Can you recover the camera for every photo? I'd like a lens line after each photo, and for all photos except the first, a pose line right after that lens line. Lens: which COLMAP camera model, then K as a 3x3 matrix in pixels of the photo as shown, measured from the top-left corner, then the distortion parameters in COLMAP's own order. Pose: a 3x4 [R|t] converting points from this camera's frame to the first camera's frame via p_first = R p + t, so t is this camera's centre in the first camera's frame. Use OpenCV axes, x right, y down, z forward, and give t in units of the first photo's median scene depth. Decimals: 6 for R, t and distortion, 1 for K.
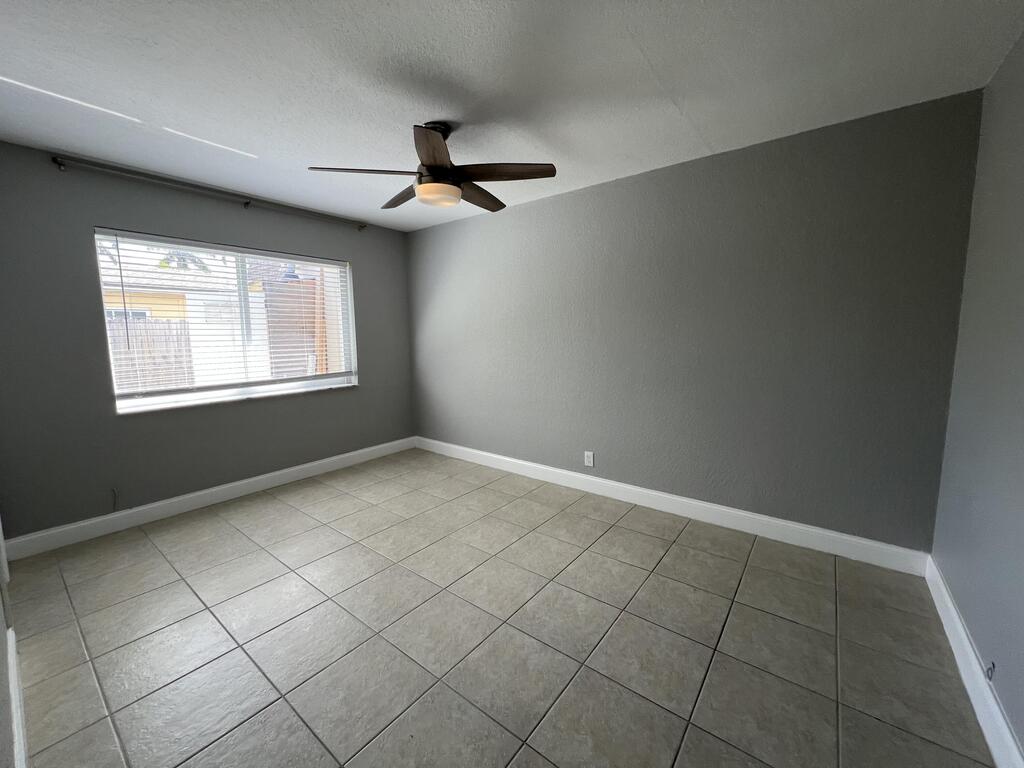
lens RADIAL K [[410.0, 0, 510.4], [0, 410.0, 381.0], [0, 0, 1]] dist [-0.000152, 0.000313]
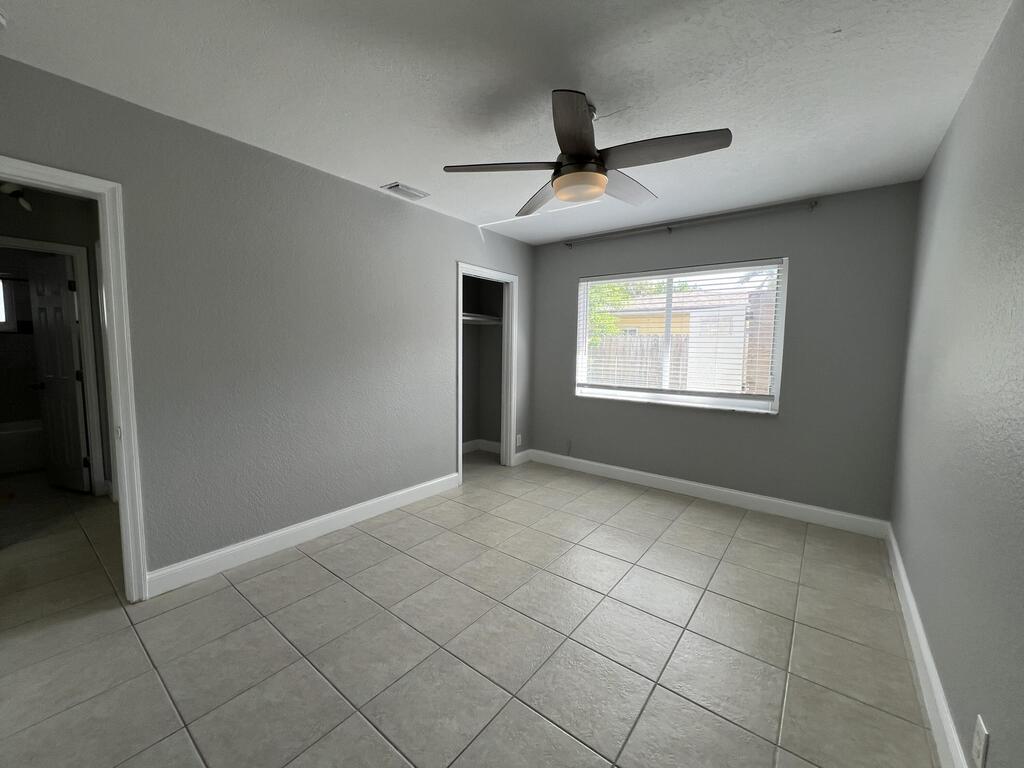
lens RADIAL K [[410.0, 0, 510.4], [0, 410.0, 381.0], [0, 0, 1]] dist [-0.000152, 0.000313]
pose [[-0.001733, 0.095361, -0.995441, 0.503029], [-0.131781, 0.986740, 0.094756, -0.075407], [0.991277, 0.131344, 0.010857, 0.616157]]
